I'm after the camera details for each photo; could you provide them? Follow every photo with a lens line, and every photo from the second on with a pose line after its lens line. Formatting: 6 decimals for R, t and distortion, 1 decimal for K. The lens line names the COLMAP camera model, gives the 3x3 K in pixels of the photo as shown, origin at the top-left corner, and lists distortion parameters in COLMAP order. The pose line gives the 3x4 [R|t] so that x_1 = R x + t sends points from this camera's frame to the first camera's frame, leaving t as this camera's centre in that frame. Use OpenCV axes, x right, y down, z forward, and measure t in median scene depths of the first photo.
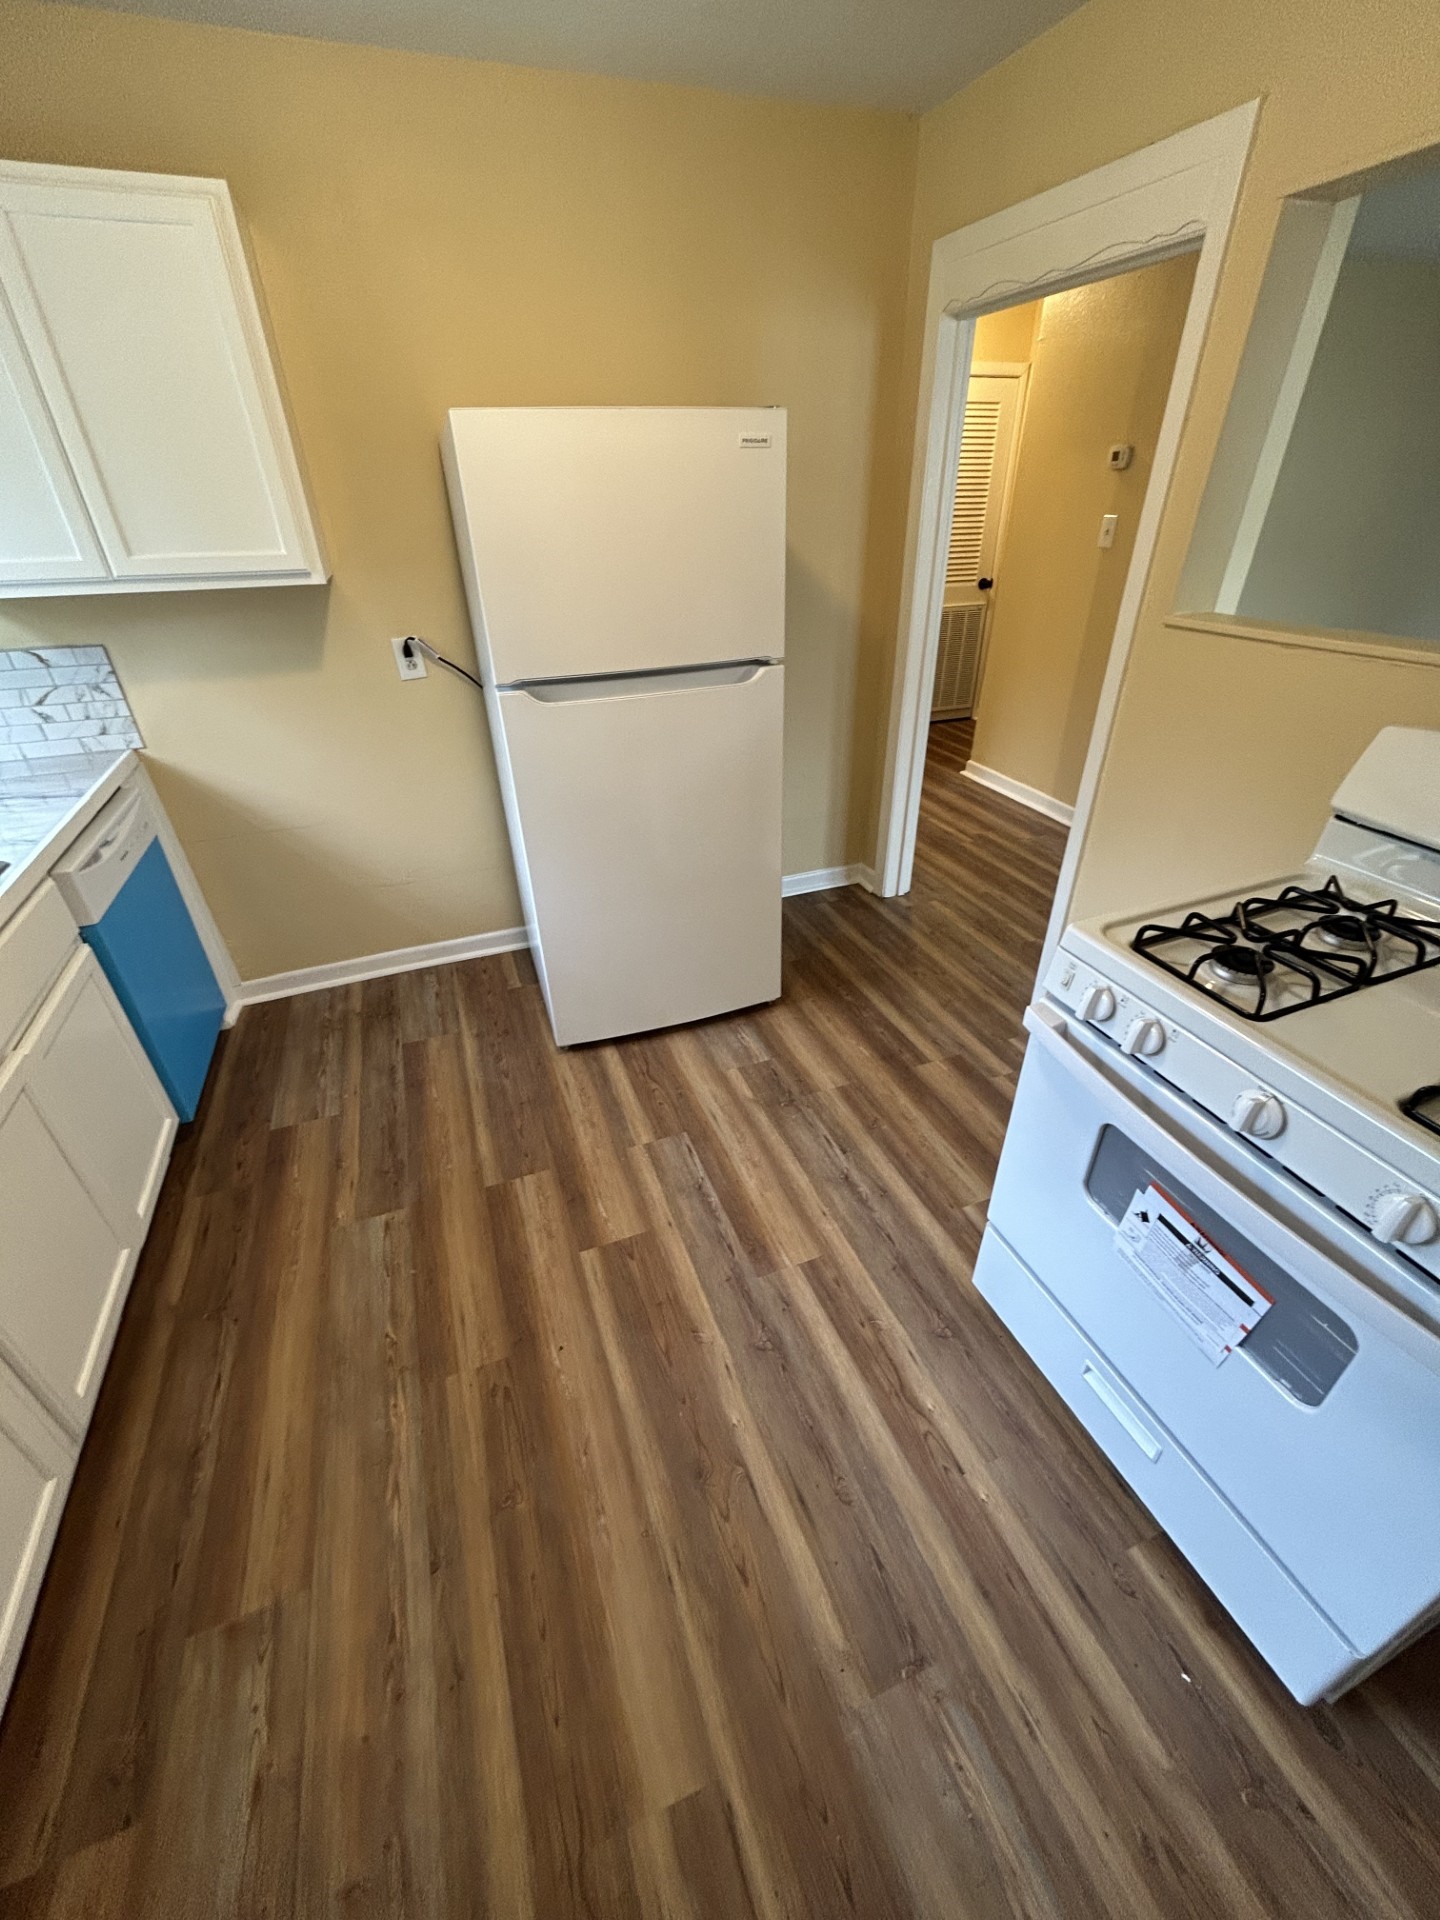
lens RADIAL K [[788.6, 0, 720.0], [0, 788.6, 960.0], [0, 0, 1]] dist [-0.000968, 0.000174]
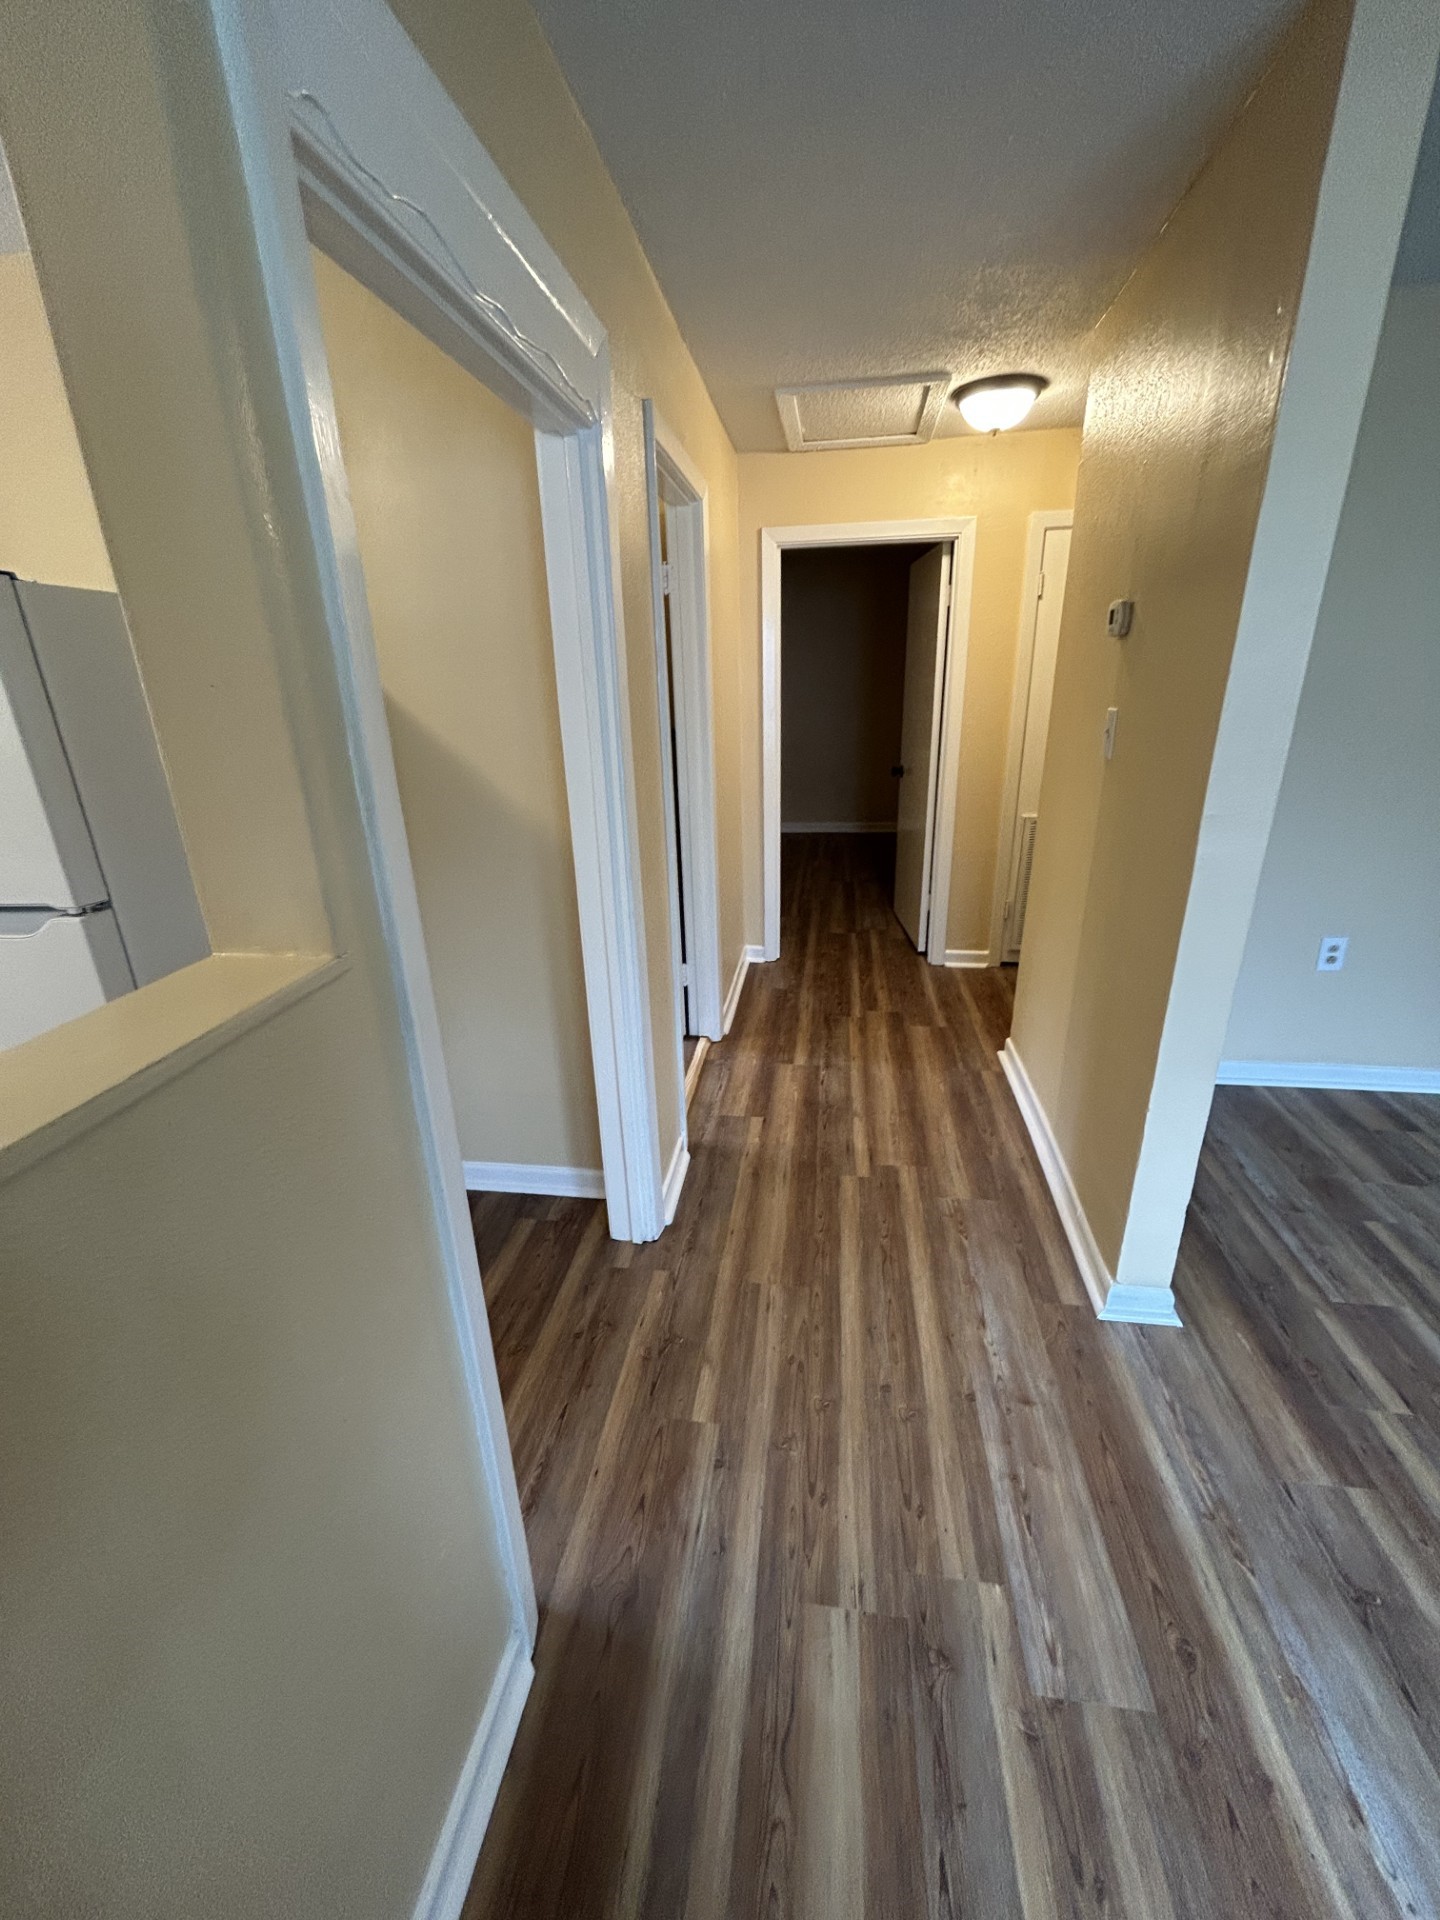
lens RADIAL K [[785.9, 0, 720.0], [0, 785.9, 960.0], [0, 0, 1]] dist [0.007685, 0.000220]
pose [[0.878311, 0.170834, -0.446526, 0.699497], [-0.245740, 0.962473, -0.115139, -0.322481], [0.410099, 0.210857, 0.887332, 0.520199]]
